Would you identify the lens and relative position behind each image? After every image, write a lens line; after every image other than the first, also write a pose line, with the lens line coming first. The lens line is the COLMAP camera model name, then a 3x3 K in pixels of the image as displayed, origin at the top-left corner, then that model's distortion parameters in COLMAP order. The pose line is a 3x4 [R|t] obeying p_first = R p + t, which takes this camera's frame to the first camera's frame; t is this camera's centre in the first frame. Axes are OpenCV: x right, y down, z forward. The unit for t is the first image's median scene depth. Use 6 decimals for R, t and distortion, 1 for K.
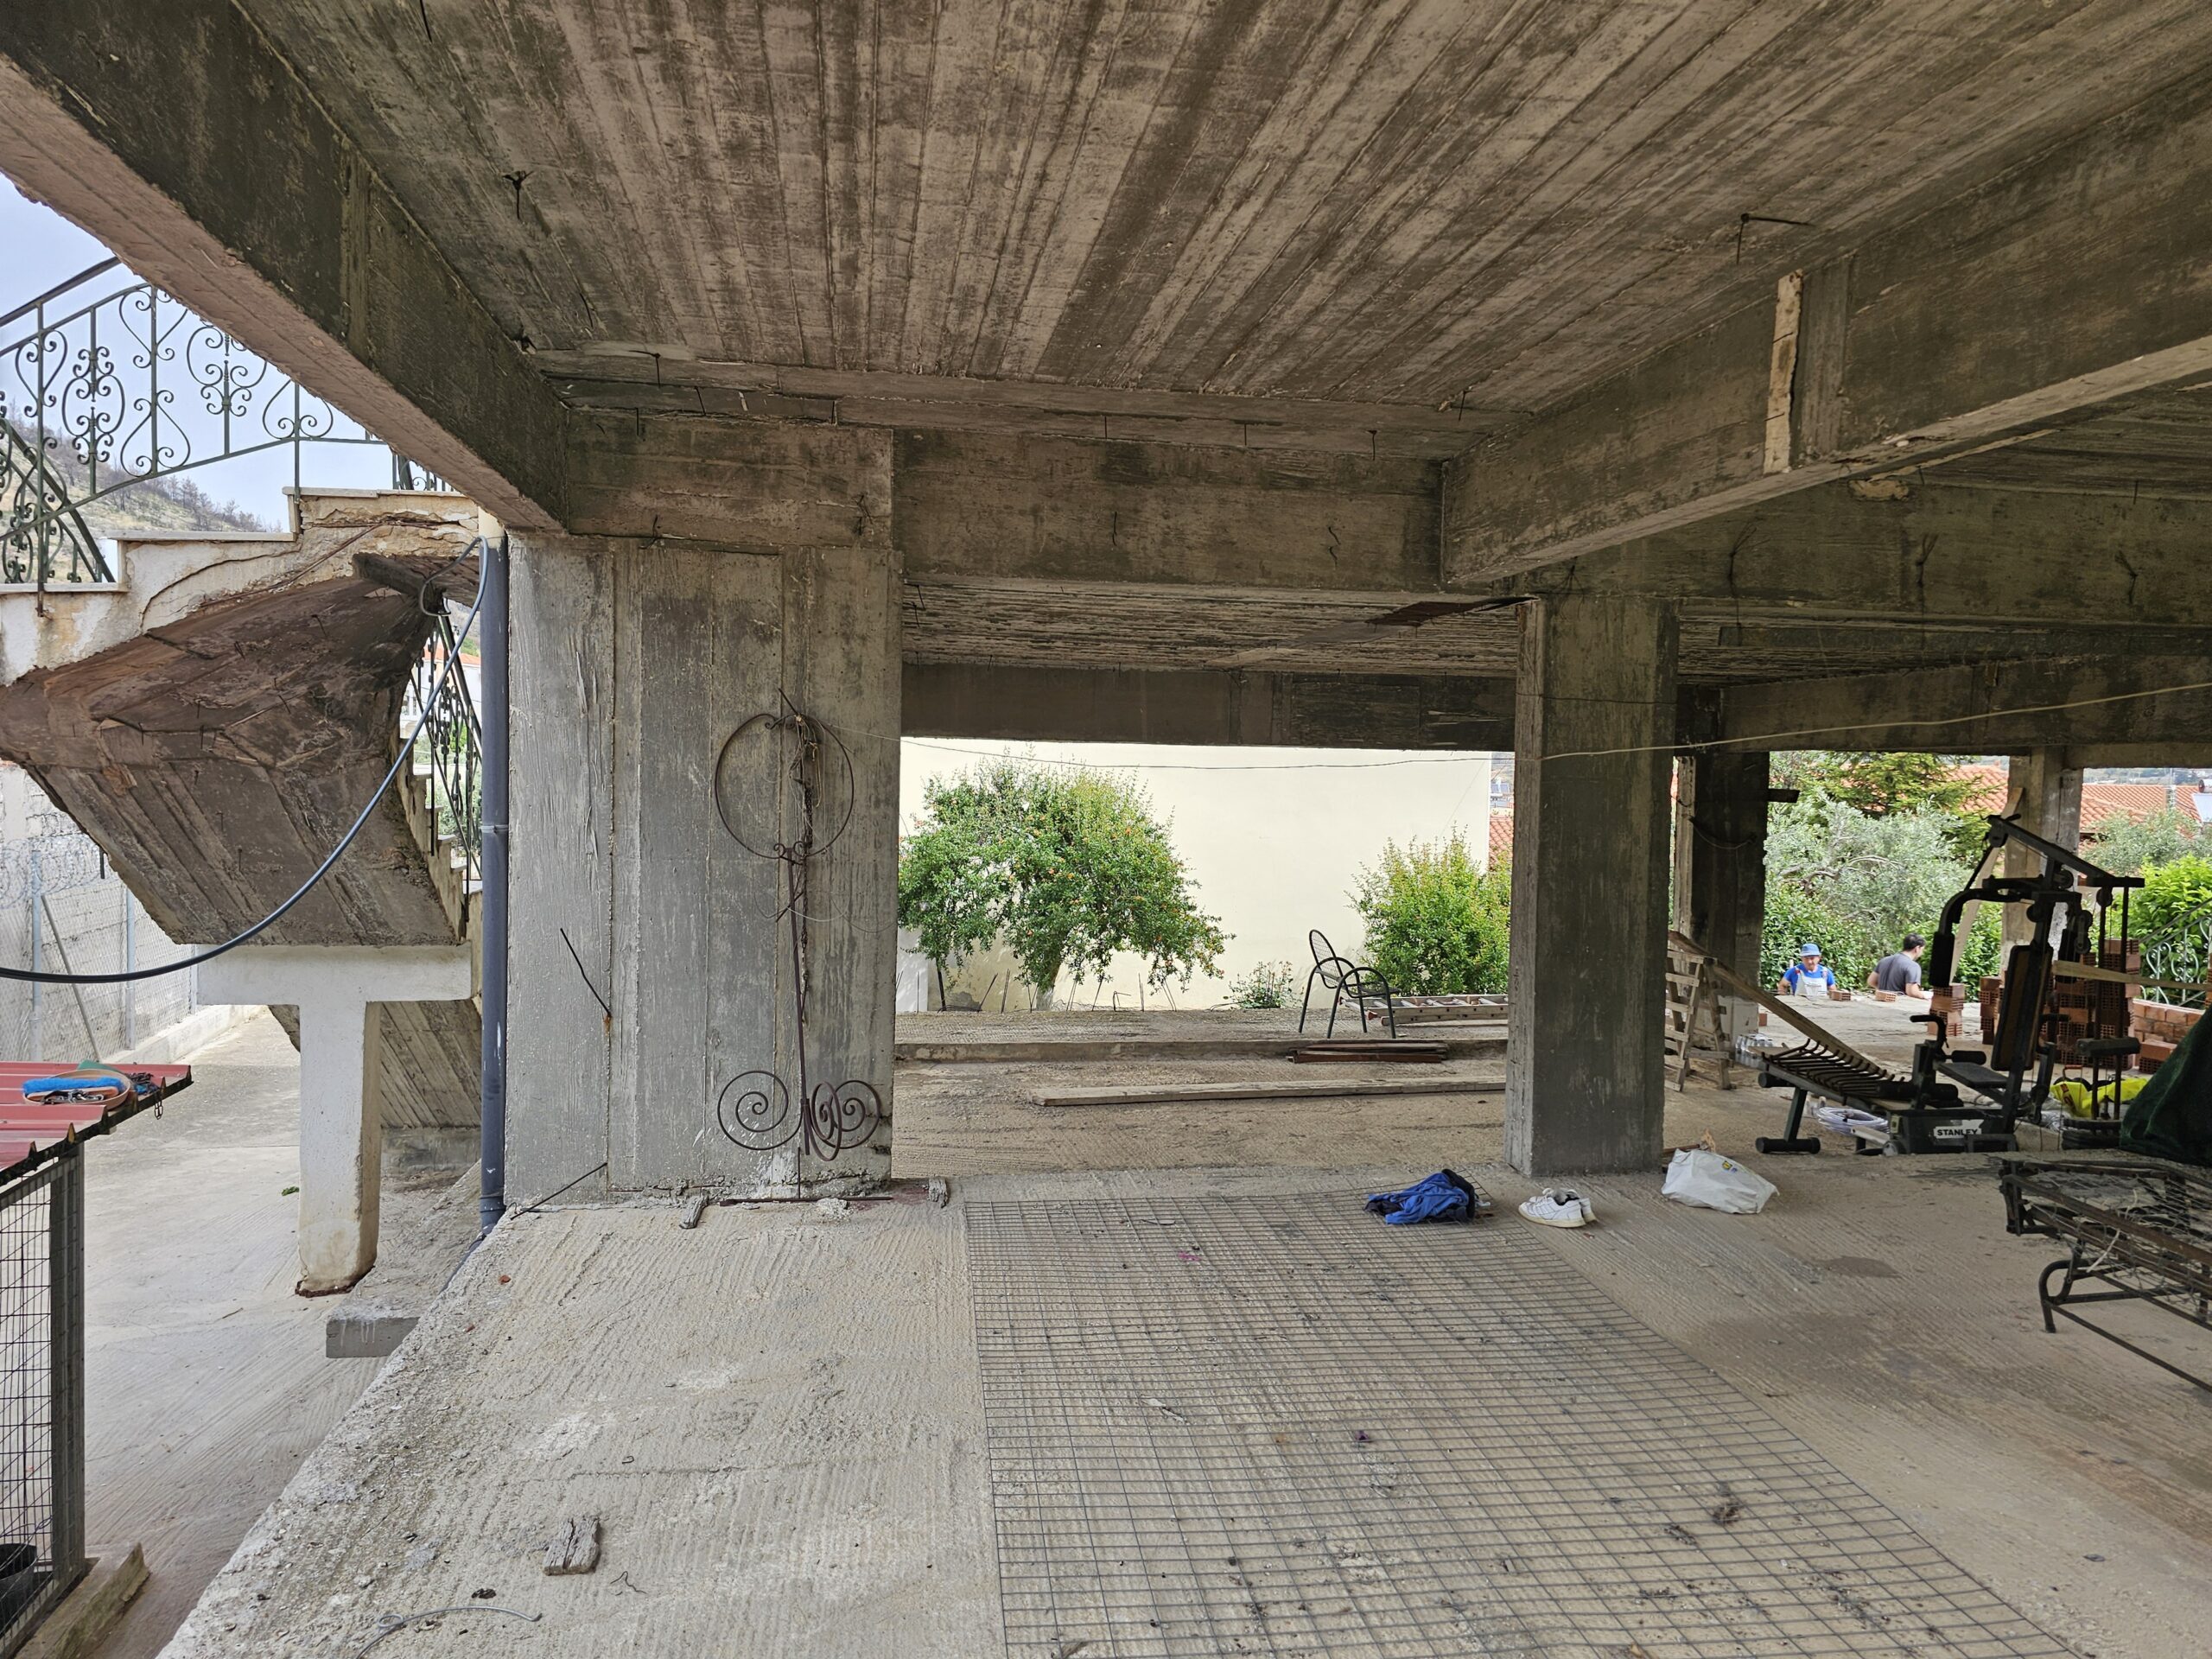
lens RADIAL K [[1492.3, 0, 1106.0], [0, 1492.3, 829.5], [0, 0, 1]] dist [0.000094, -0.000136]
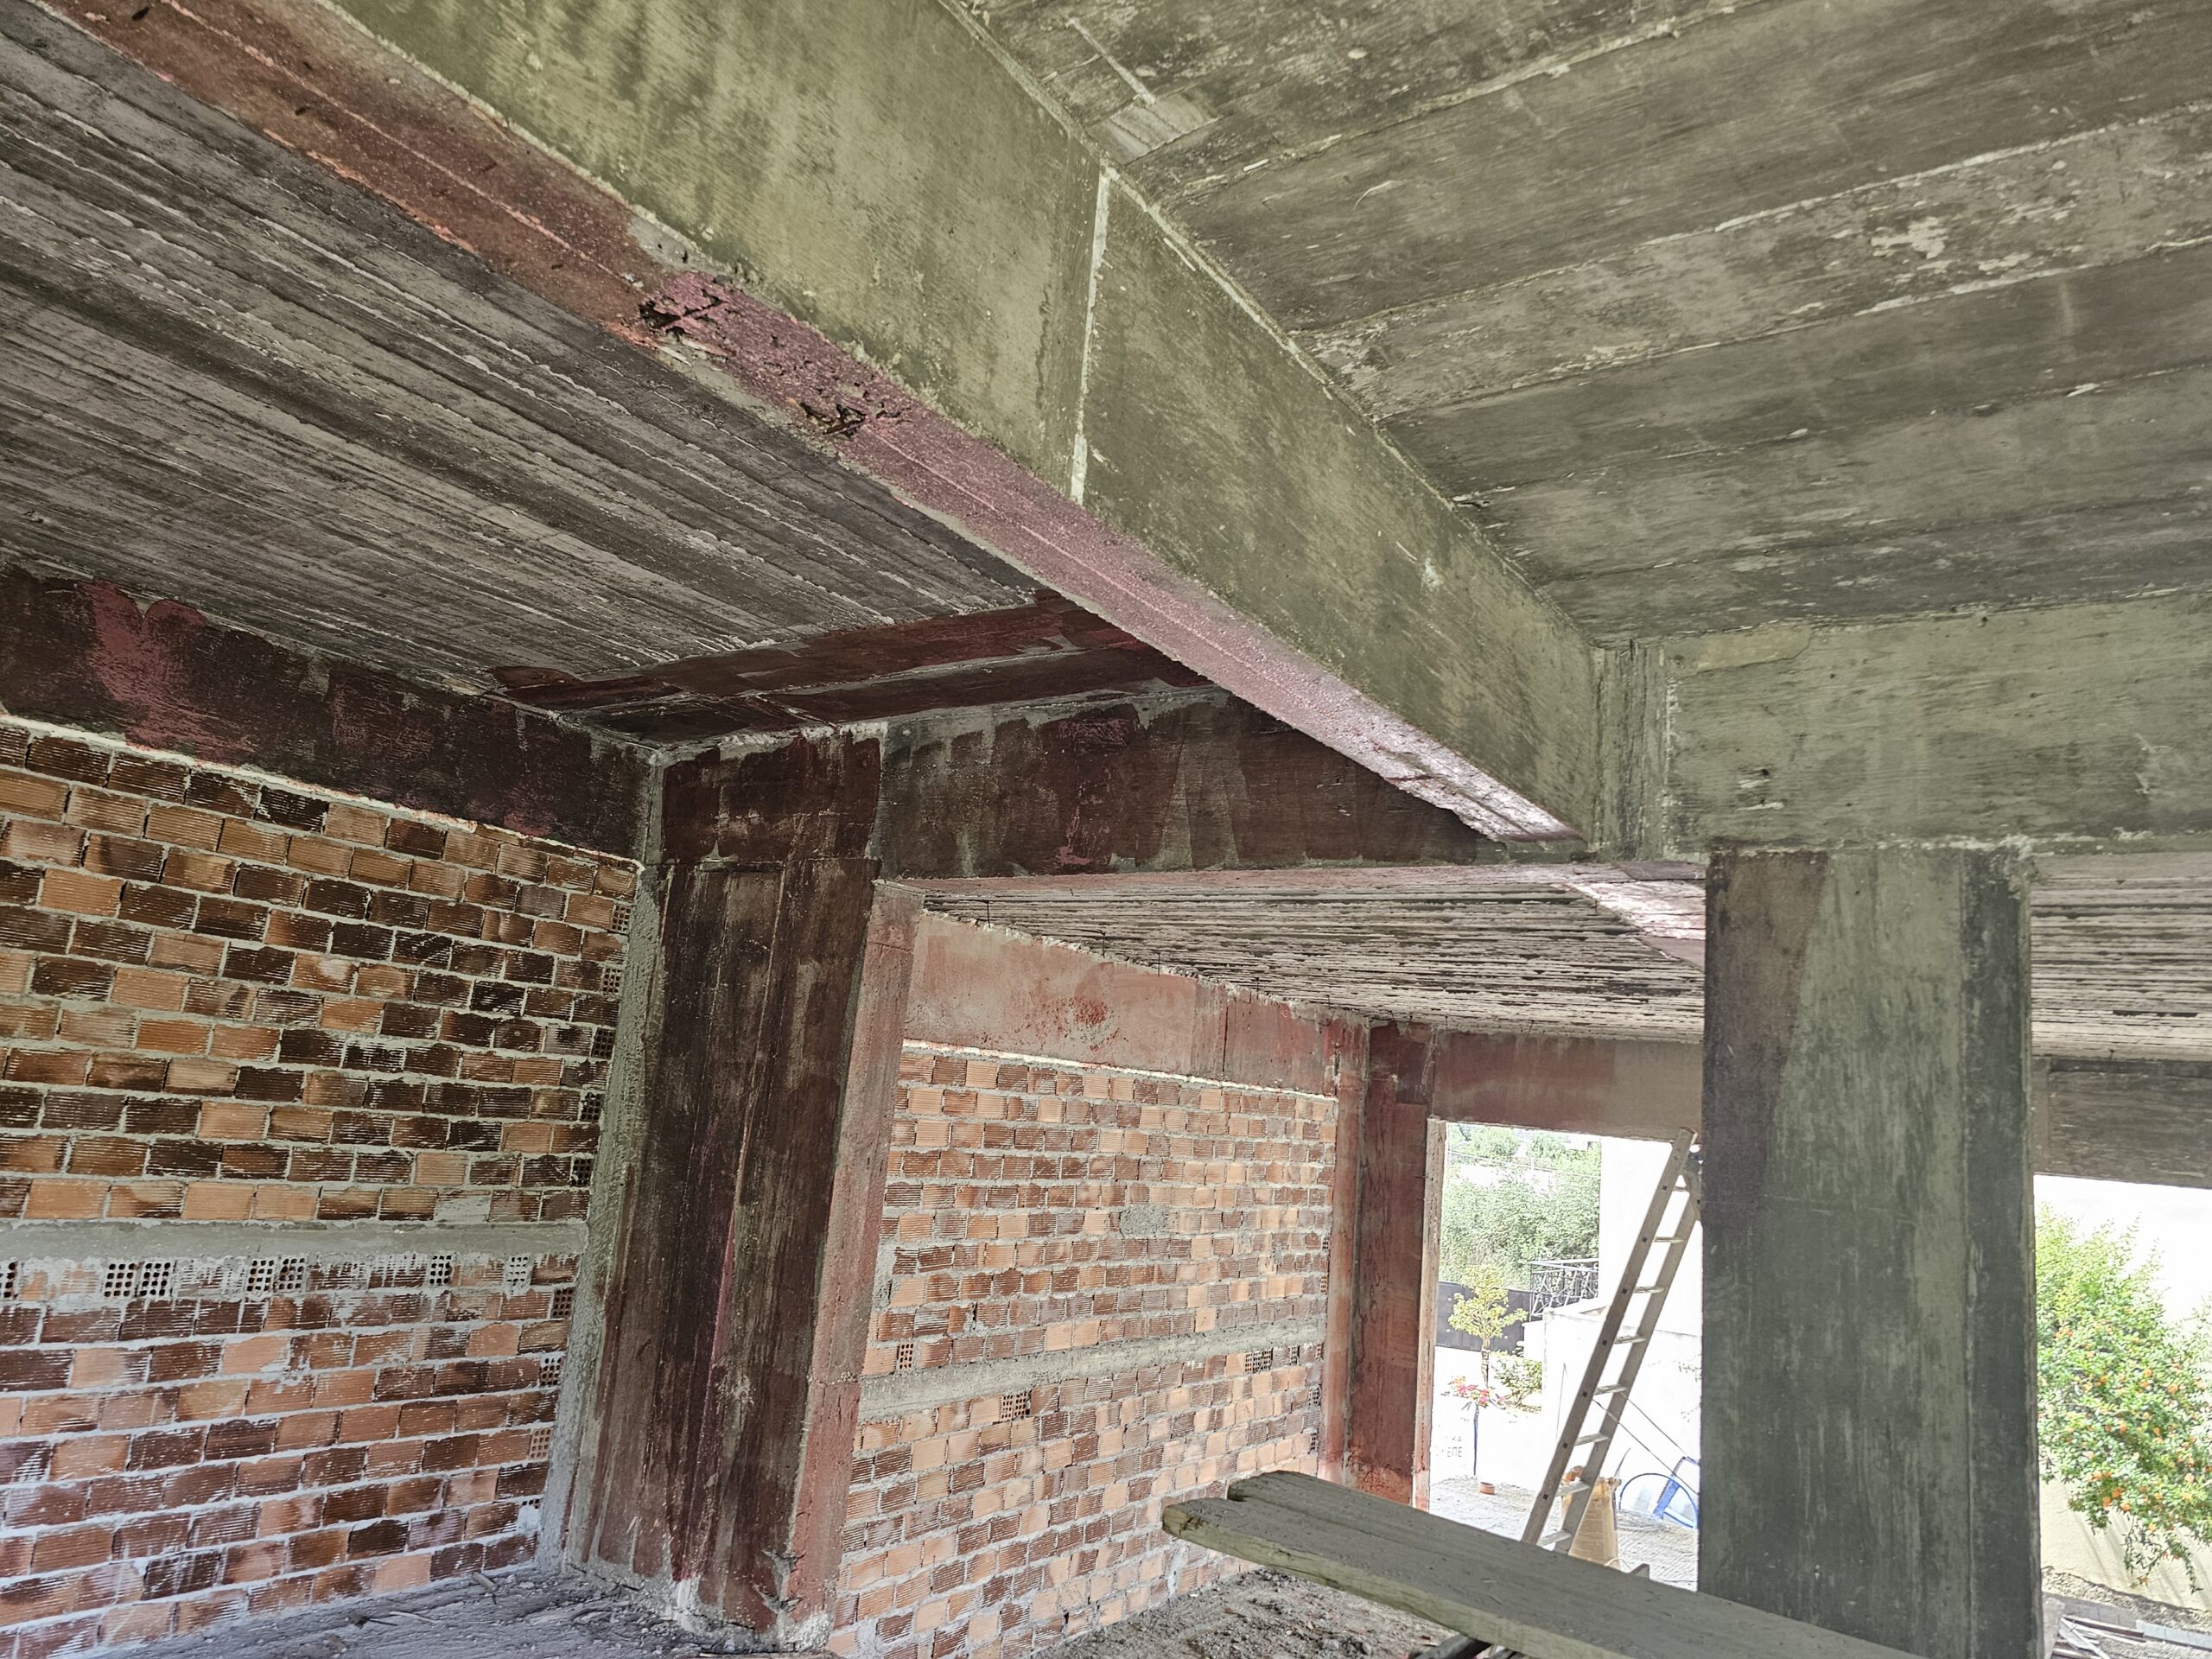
lens RADIAL K [[1492.3, 0, 1106.0], [0, 1492.3, 829.5], [0, 0, 1]] dist [0.000094, -0.000136]
pose [[0.719330, -0.092998, -0.688415, 0.749986], [-0.099351, 0.967038, -0.234450, -0.021378], [0.687527, 0.237041, 0.686380, 0.670174]]
